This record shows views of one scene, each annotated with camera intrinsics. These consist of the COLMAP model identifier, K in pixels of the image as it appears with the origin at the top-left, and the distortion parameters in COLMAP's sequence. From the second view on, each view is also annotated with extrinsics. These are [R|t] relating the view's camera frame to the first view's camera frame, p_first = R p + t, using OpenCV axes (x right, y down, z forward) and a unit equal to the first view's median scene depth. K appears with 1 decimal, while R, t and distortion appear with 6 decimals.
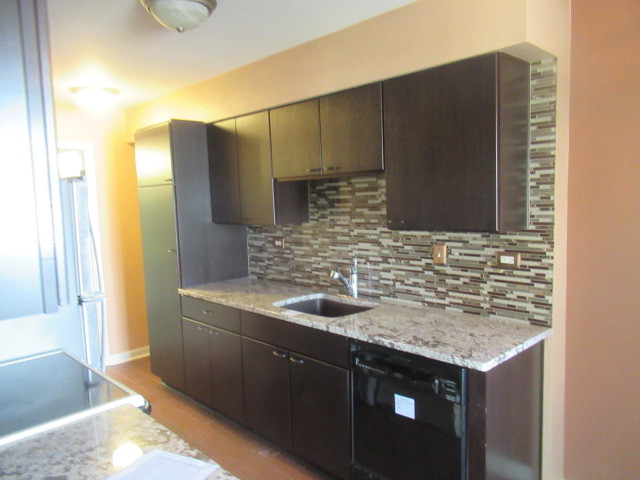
lens RADIAL K [[479.5, 0, 320.0], [0, 479.5, 240.0], [0, 0, 1]] dist [-0.007174, -0.003246]
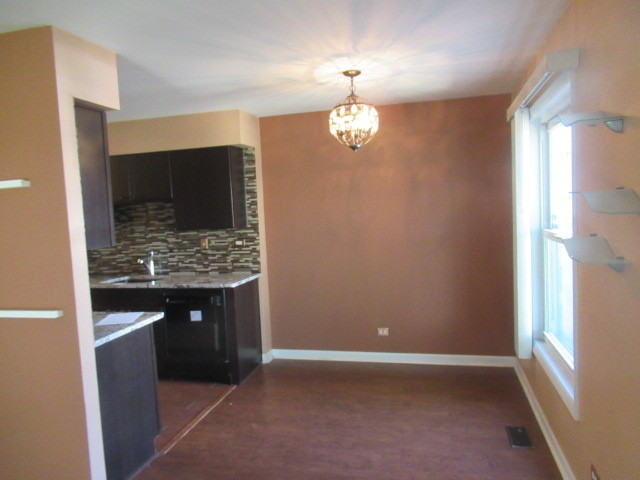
lens RADIAL K [[479.5, 0, 320.0], [0, 479.5, 240.0], [0, 0, 1]] dist [-0.007174, -0.003246]
pose [[0.851143, -0.046995, 0.522825, -0.329147], [0.069409, 0.997315, -0.023351, 0.088260], [-0.520324, 0.056164, 0.852120, -0.792084]]
